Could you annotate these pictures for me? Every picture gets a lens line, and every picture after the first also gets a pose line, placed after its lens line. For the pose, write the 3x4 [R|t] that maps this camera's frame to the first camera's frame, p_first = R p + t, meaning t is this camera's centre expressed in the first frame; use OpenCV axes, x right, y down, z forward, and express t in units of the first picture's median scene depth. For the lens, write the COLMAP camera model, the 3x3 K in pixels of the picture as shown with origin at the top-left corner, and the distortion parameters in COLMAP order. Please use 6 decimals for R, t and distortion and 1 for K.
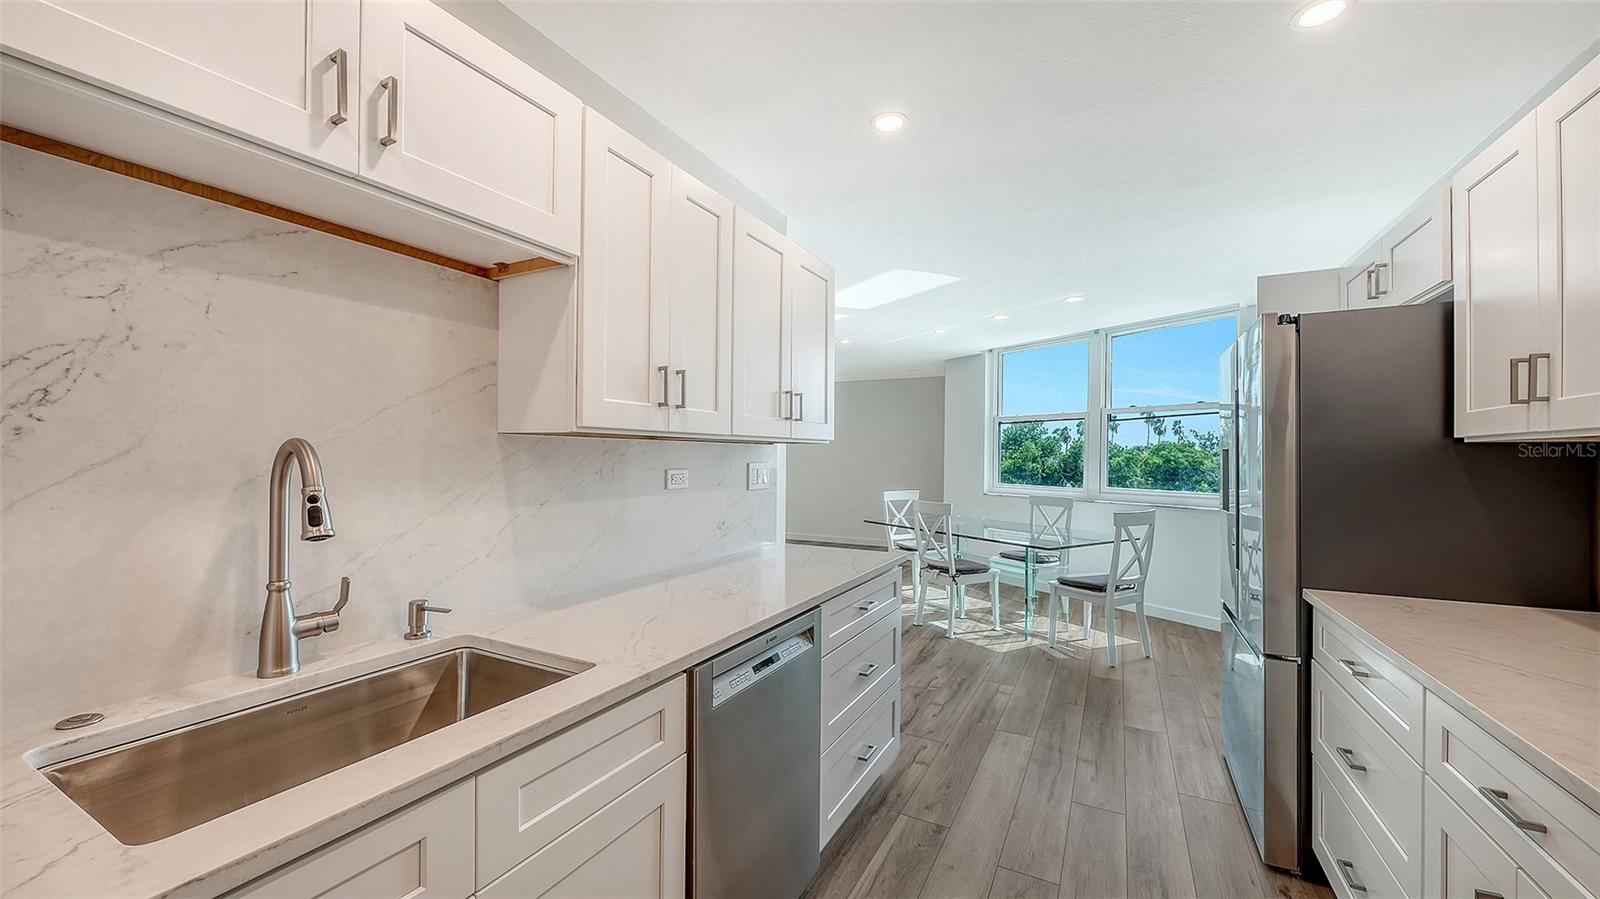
lens RADIAL K [[608.6, 0, 791.0], [0, 608.6, 441.0], [0, 0, 1]] dist [0.003384, -0.002299]
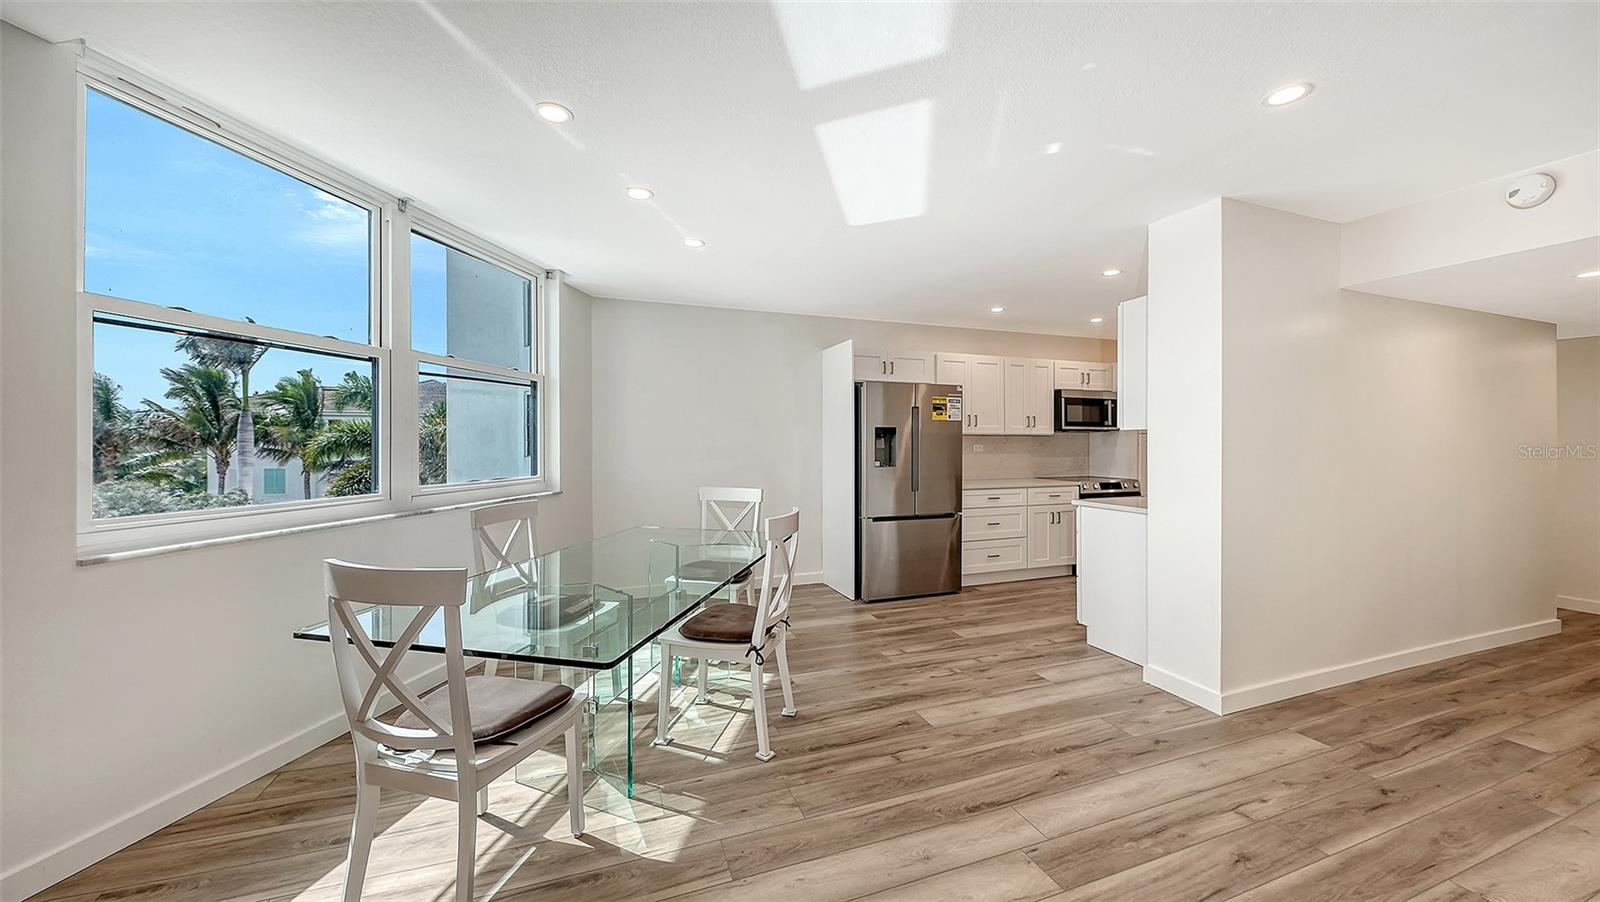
lens RADIAL K [[563.6, 0, 801.9], [0, 563.6, 447.4], [0, 0, 1]] dist [-0.010857, -0.000137]
pose [[-0.752360, -0.011956, 0.658643, -0.332334], [-0.021457, 0.999750, -0.006362, 0.107000], [-0.658402, -0.018919, -0.752429, 3.531945]]
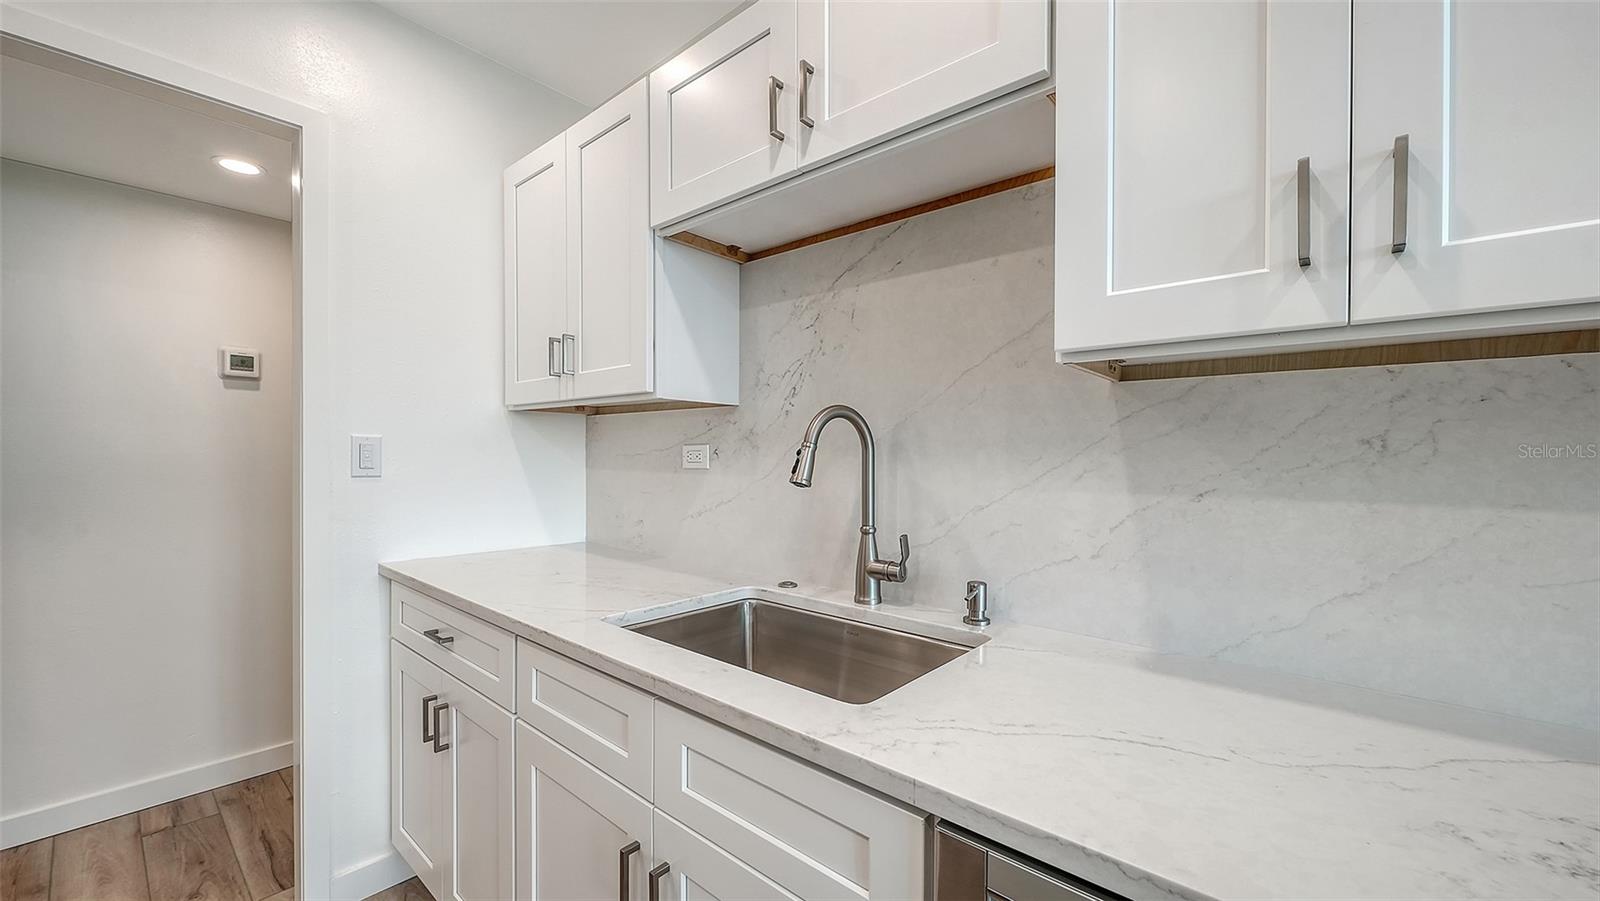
lens RADIAL K [[612.6, 0, 800.7], [0, 612.6, 462.2], [0, 0, 1]] dist [0.000760, -0.000081]
pose [[-0.213140, -0.001159, -0.977021, 0.247569], [0.008714, 0.999957, -0.003087, 0.071346], [0.976983, -0.009172, -0.213121, 0.758340]]
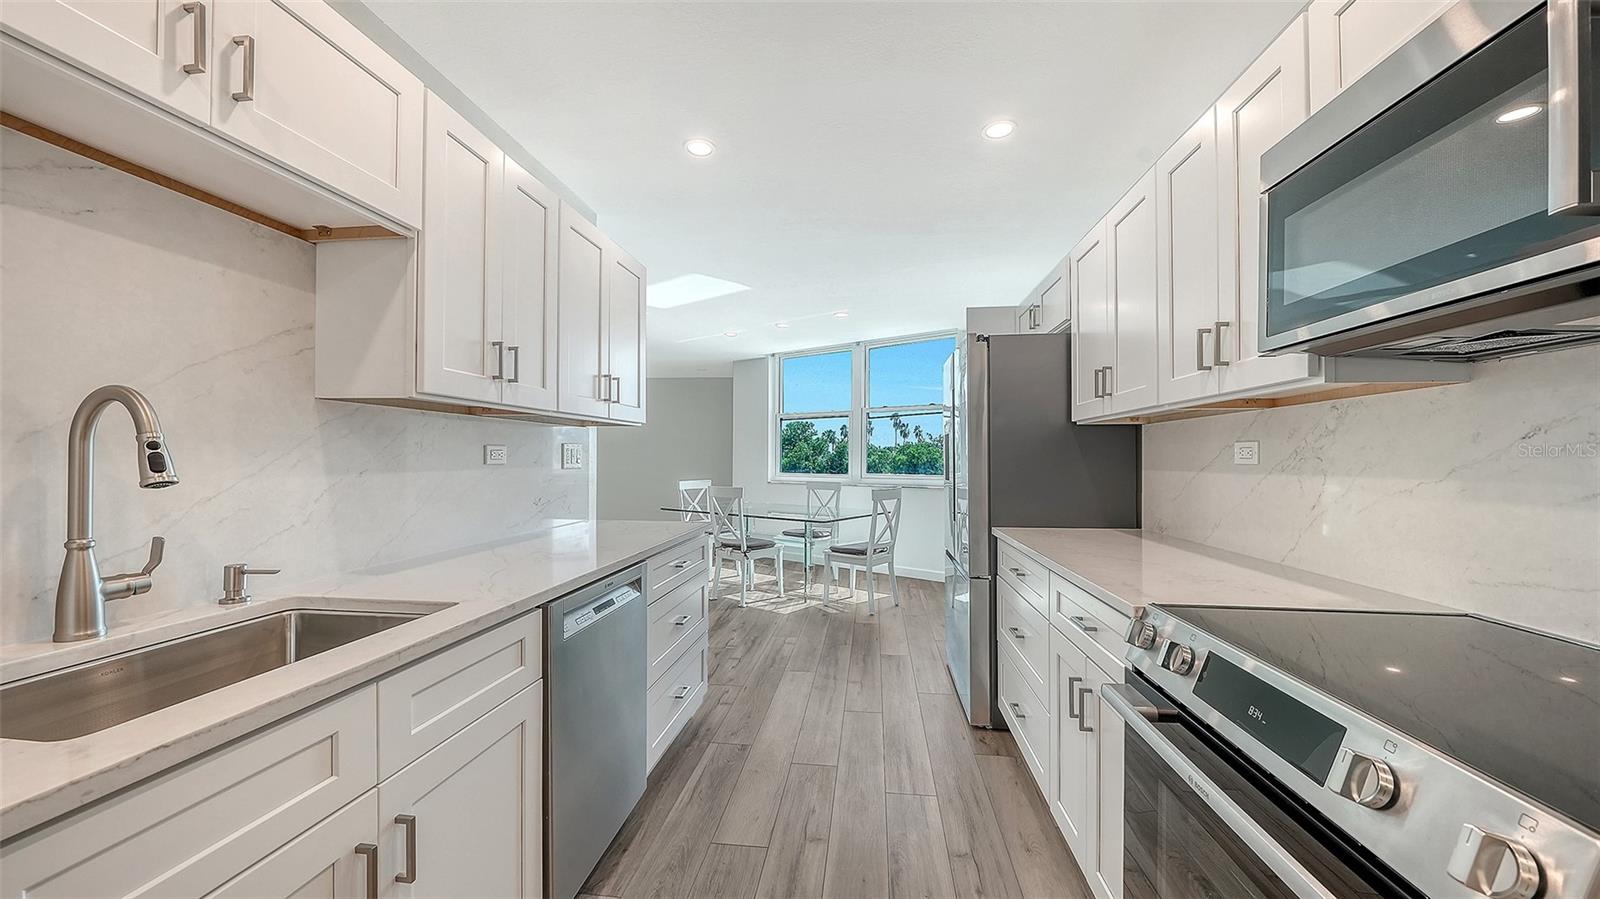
lens RADIAL K [[599.1, 0, 805.1], [0, 599.1, 428.7], [0, 0, 1]] dist [-0.000982, -0.002758]
pose [[0.928862, 0.008018, 0.370340, -0.099007], [0.000961, 0.999710, -0.024054, 0.055664], [-0.370425, 0.022698, 0.928585, -0.167965]]
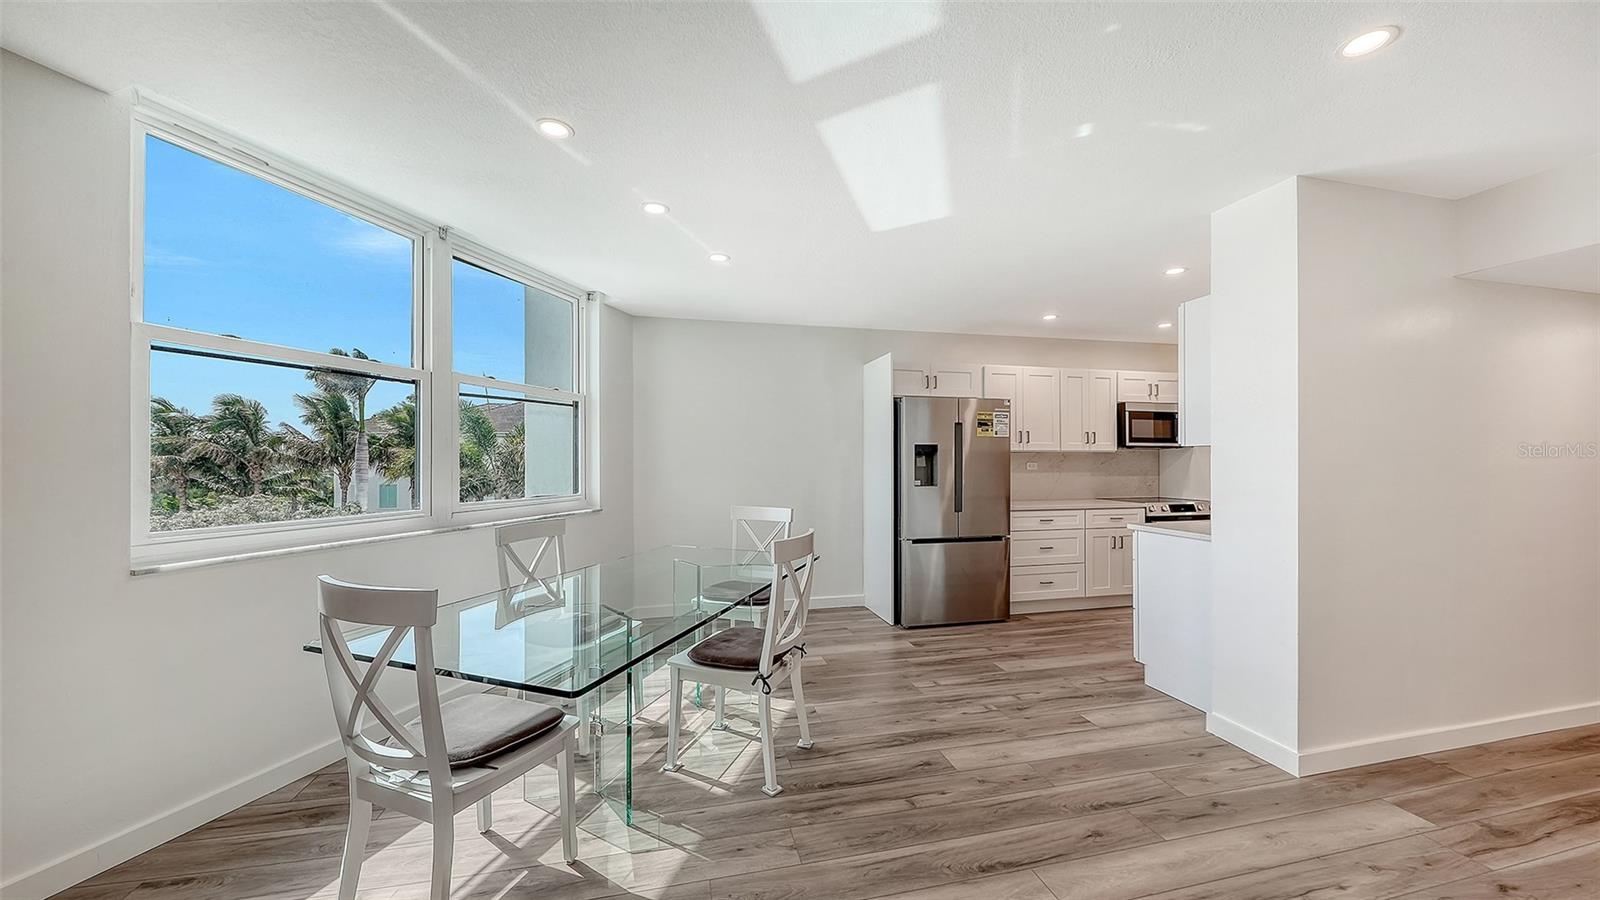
lens RADIAL K [[566.0, 0, 798.4], [0, 566.0, 464.0], [0, 0, 1]] dist [-0.010487, -0.000319]
pose [[-0.669861, -0.010329, 0.742414, -0.373021], [-0.022003, 0.999740, -0.005944, 0.102218], [-0.742160, -0.020317, -0.669915, 3.403610]]
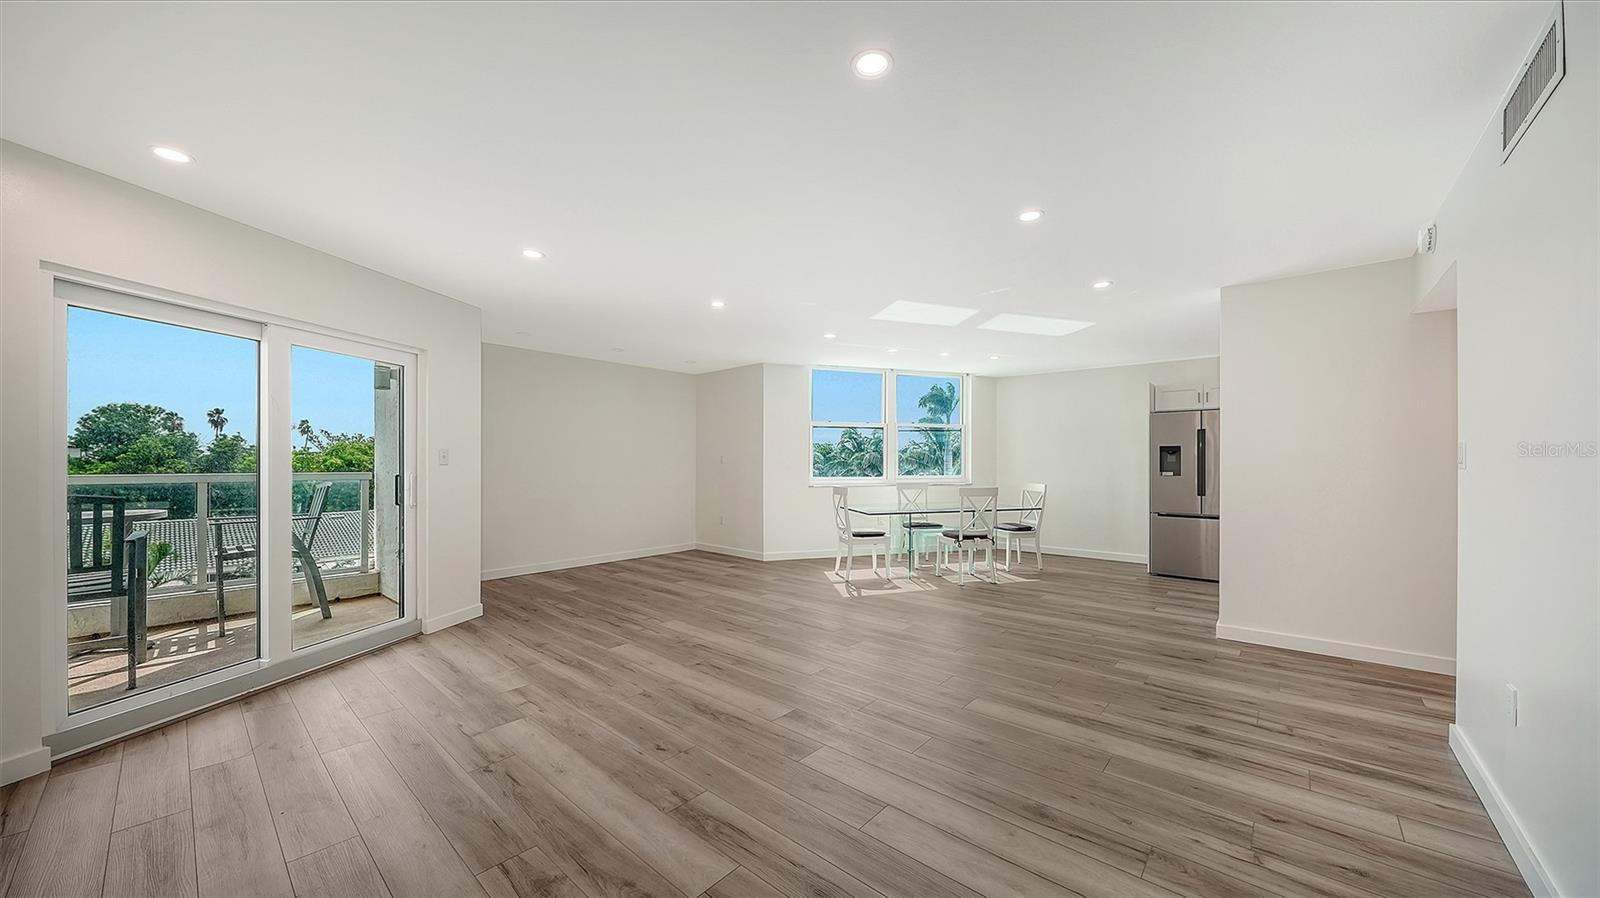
lens RADIAL K [[557.6, 0, 793.0], [0, 557.6, 458.2], [0, 0, 1]] dist [-0.010834, -0.000052]
pose [[0.225264, 0.001634, 0.974296, -2.631429], [-0.022708, 0.999736, 0.003574, 0.106376], [-0.974033, -0.022930, 0.225242, 2.848310]]
